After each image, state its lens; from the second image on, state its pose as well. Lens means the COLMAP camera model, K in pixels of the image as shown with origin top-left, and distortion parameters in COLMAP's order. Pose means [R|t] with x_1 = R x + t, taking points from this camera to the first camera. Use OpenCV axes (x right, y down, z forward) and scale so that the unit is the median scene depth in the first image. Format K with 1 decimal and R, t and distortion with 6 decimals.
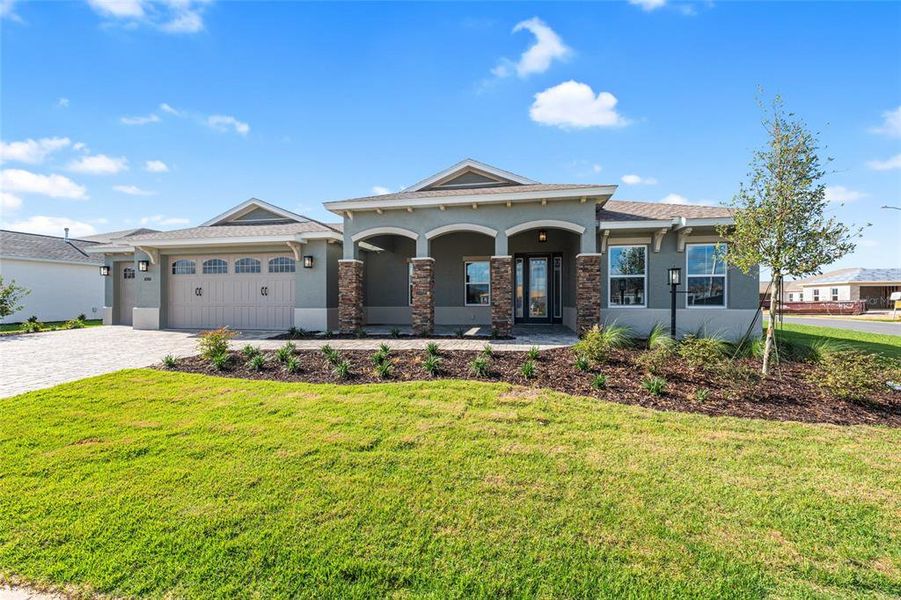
lens RADIAL K [[358.4, 0, 450.6], [0, 358.4, 300.3], [0, 0, 1]] dist [0.001633, 0.000184]
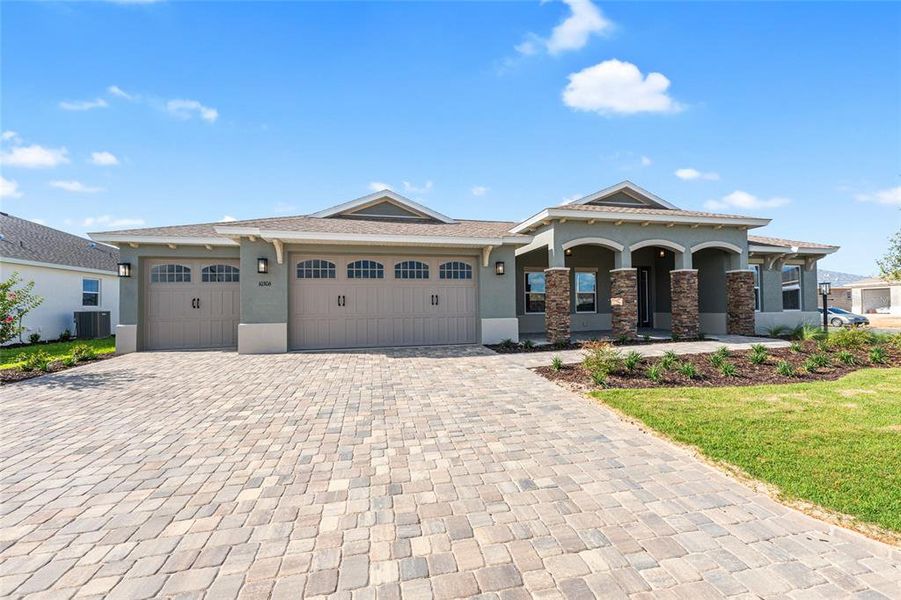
lens RADIAL K [[358.4, 0, 451.7], [0, 358.4, 300.1], [0, 0, 1]] dist [0.001633, 0.000184]
pose [[0.916496, -0.002396, 0.400036, -0.984634], [0.012512, 0.999665, -0.022677, -0.005857], [-0.399847, 0.025789, 0.916219, 0.226613]]
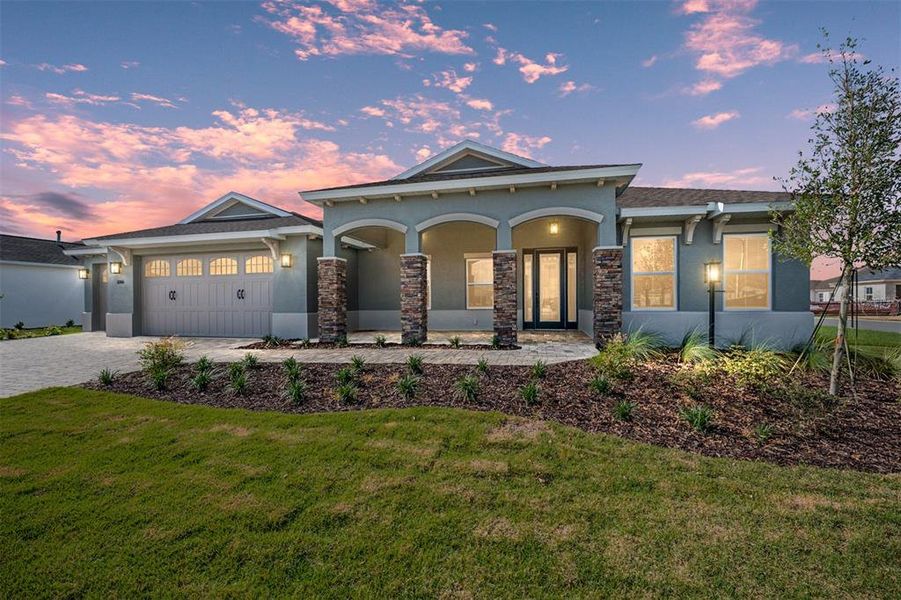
lens RADIAL K [[358.4, 0, 455.5], [0, 358.4, 304.8], [0, 0, 1]] dist [0.001633, 0.000184]
pose [[0.999788, -0.006447, -0.019532, 0.040680], [0.006566, 0.999960, 0.006037, -0.000918], [0.019492, -0.006164, 0.999791, 0.138128]]
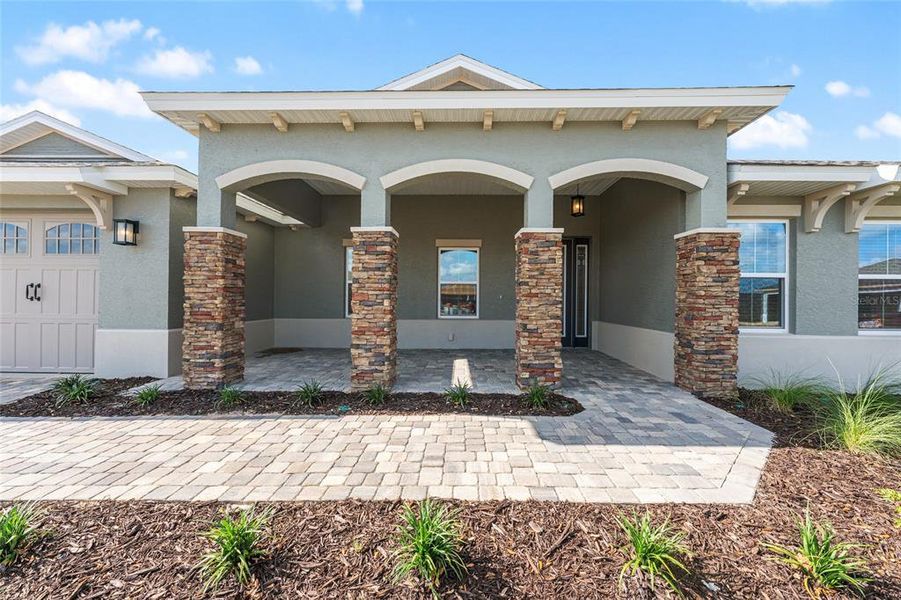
lens RADIAL K [[358.4, 0, 452.3], [0, 358.4, 297.7], [0, 0, 1]] dist [0.001633, 0.000184]
pose [[0.986227, 0.009927, 0.165098, -0.053669], [-0.009213, 0.999945, -0.005091, -0.024729], [-0.165139, 0.003500, 0.986264, 0.513081]]
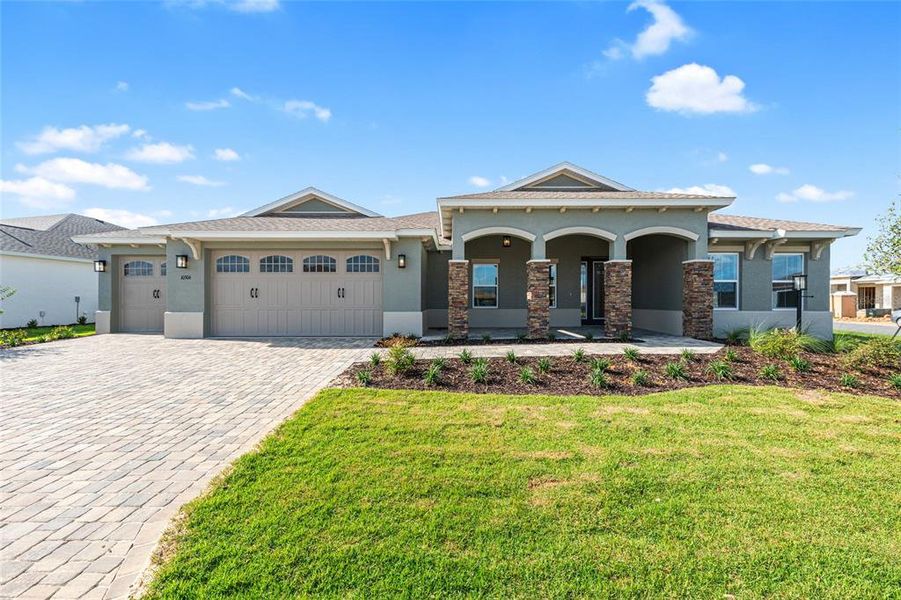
lens RADIAL K [[358.4, 0, 452.0], [0, 358.4, 300.3], [0, 0, 1]] dist [0.001633, 0.000184]
pose [[0.981720, 0.000538, 0.190331, -0.497174], [-0.000460, 1.000000, -0.000455, -0.008073], [-0.190331, 0.000359, 0.981720, 0.085504]]
